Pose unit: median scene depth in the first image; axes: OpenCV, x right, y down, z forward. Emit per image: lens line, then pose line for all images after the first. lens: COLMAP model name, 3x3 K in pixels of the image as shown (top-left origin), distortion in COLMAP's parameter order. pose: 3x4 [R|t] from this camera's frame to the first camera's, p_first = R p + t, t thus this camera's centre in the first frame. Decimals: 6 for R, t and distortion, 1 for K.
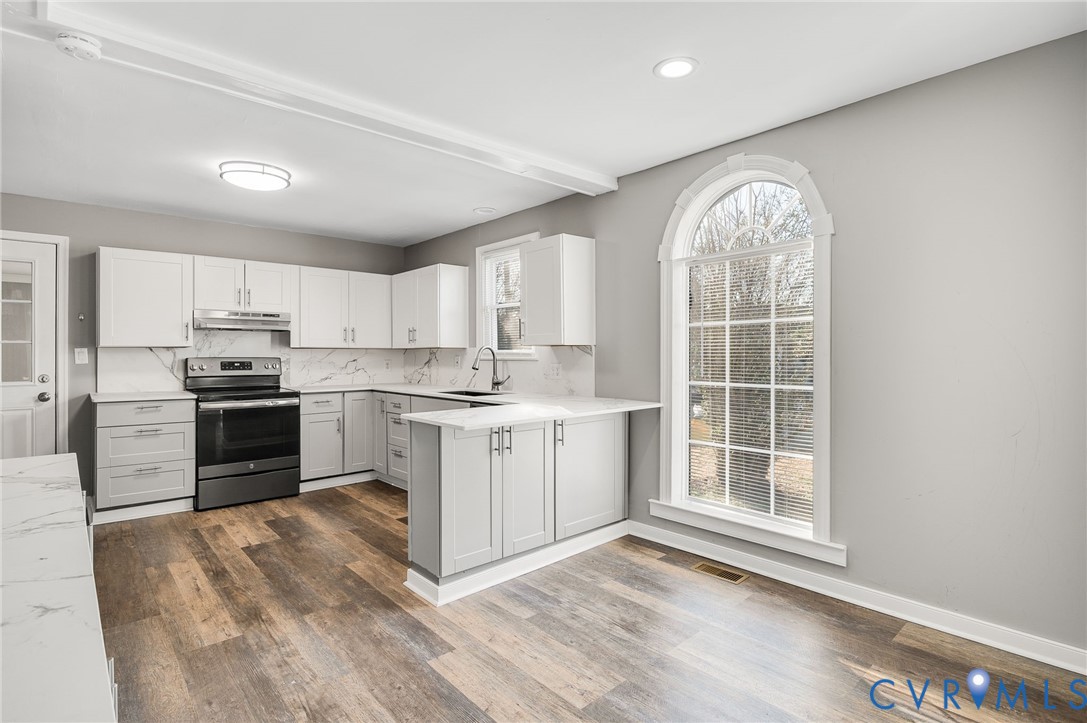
lens RADIAL K [[539.1, 0, 543.8], [0, 539.1, 356.2], [0, 0, 1]] dist [-0.012288, 0.000434]
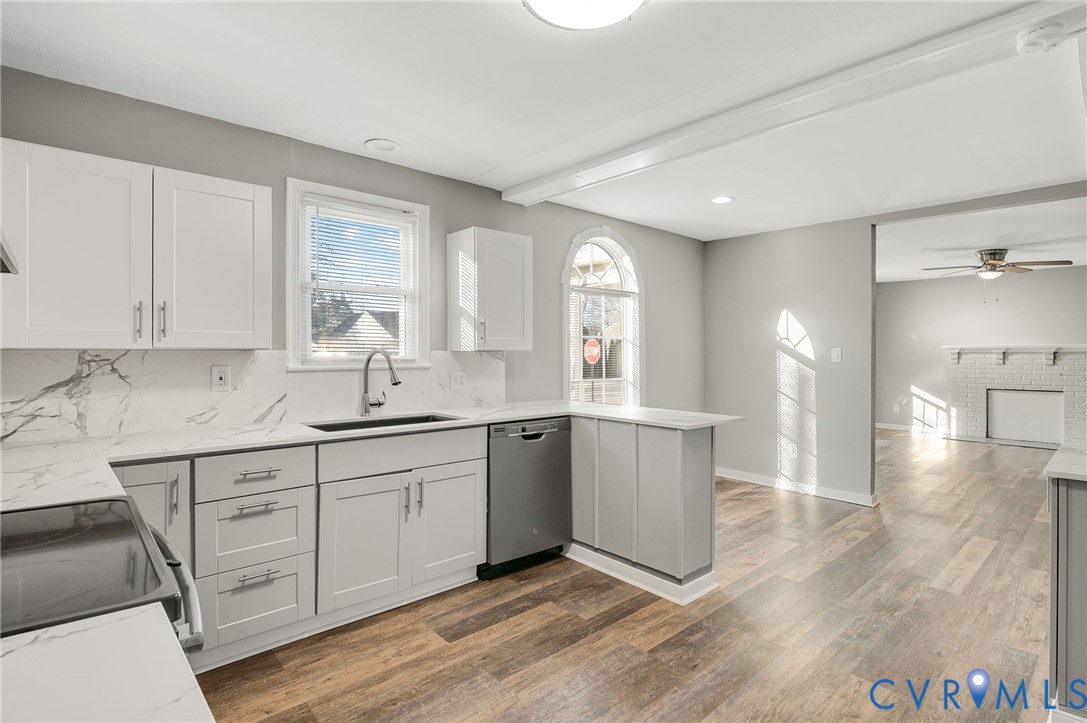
lens RADIAL K [[539.1, 0, 545.9], [0, 539.1, 358.3], [0, 0, 1]] dist [-0.012288, 0.000434]
pose [[-0.008429, -0.002712, 0.999961, -1.045312], [0.006102, 0.999978, 0.002763, -0.011046], [-0.999946, 0.006125, -0.008412, 1.088442]]
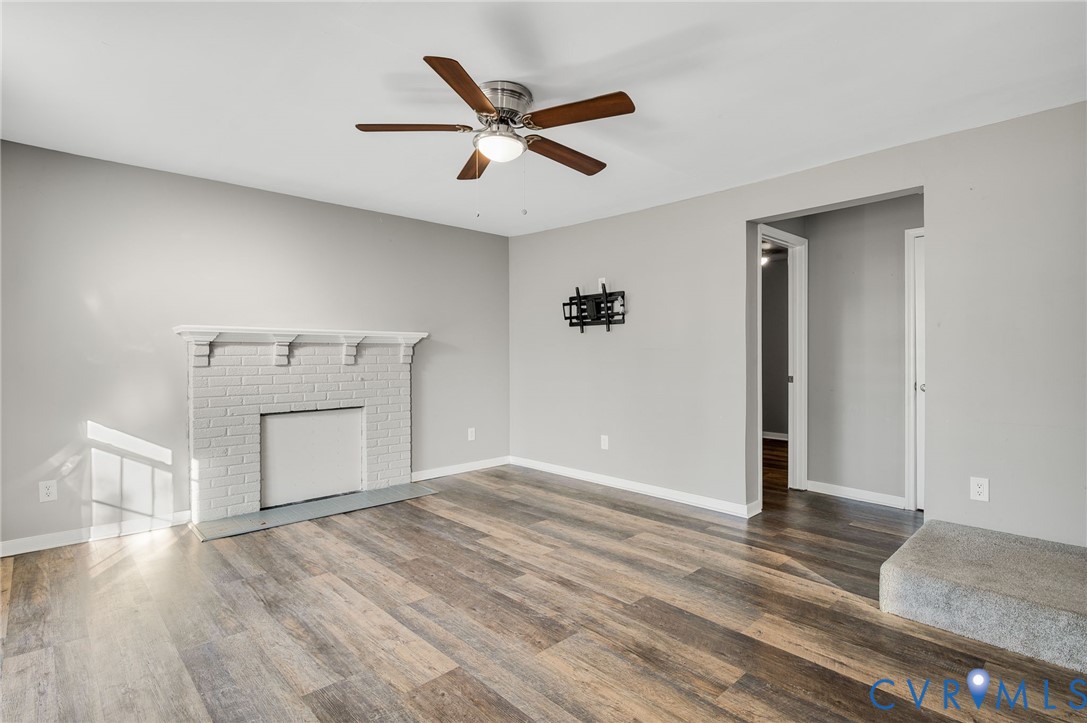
lens RADIAL K [[539.1, 0, 543.9], [0, 539.1, 357.1], [0, 0, 1]] dist [-0.012288, 0.000434]
pose [[-0.999802, 0.007933, -0.018247, 0.666415], [0.007846, 0.999957, 0.004861, 0.013542], [0.018285, 0.004717, -0.999822, 0.353243]]
